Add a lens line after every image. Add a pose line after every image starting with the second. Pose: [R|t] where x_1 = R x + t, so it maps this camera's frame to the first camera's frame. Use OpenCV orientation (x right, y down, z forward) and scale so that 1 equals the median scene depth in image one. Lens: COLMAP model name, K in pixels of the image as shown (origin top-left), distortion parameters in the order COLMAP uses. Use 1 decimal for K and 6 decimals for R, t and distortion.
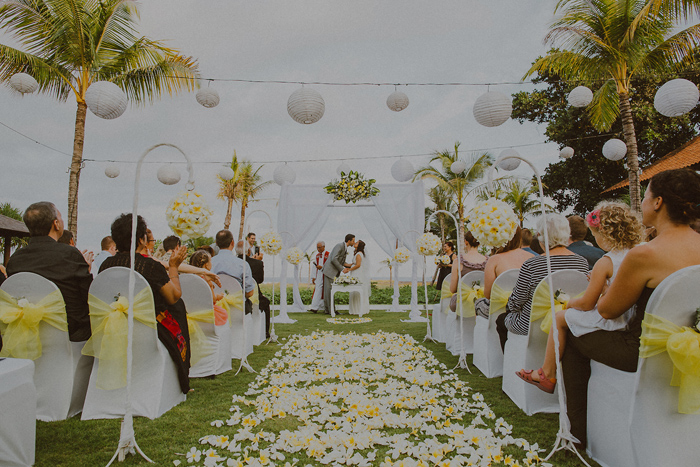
lens RADIAL K [[467.3, 0, 350.0], [0, 467.3, 233.5], [0, 0, 1]] dist [-0.044623, 0.001746]
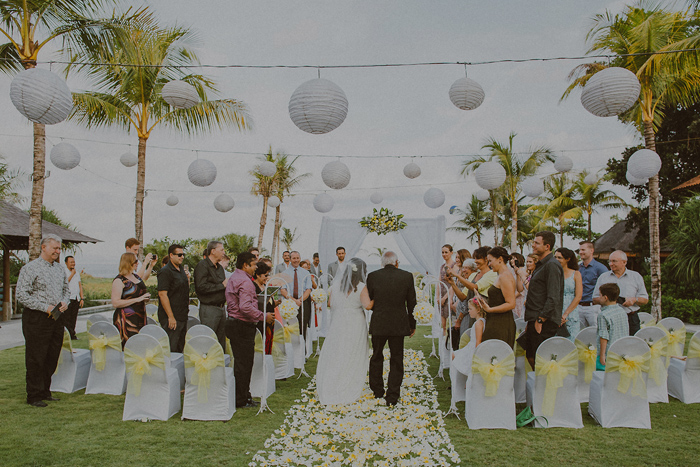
lens RADIAL K [[659.1, 0, 350.0], [0, 659.1, 233.5], [0, 0, 1]] dist [-0.042021, 0.020721]
pose [[0.995711, 0.001593, -0.092510, 0.066772], [0.004908, 0.997534, 0.070007, -0.165717], [0.092393, -0.070161, 0.993248, -0.565820]]
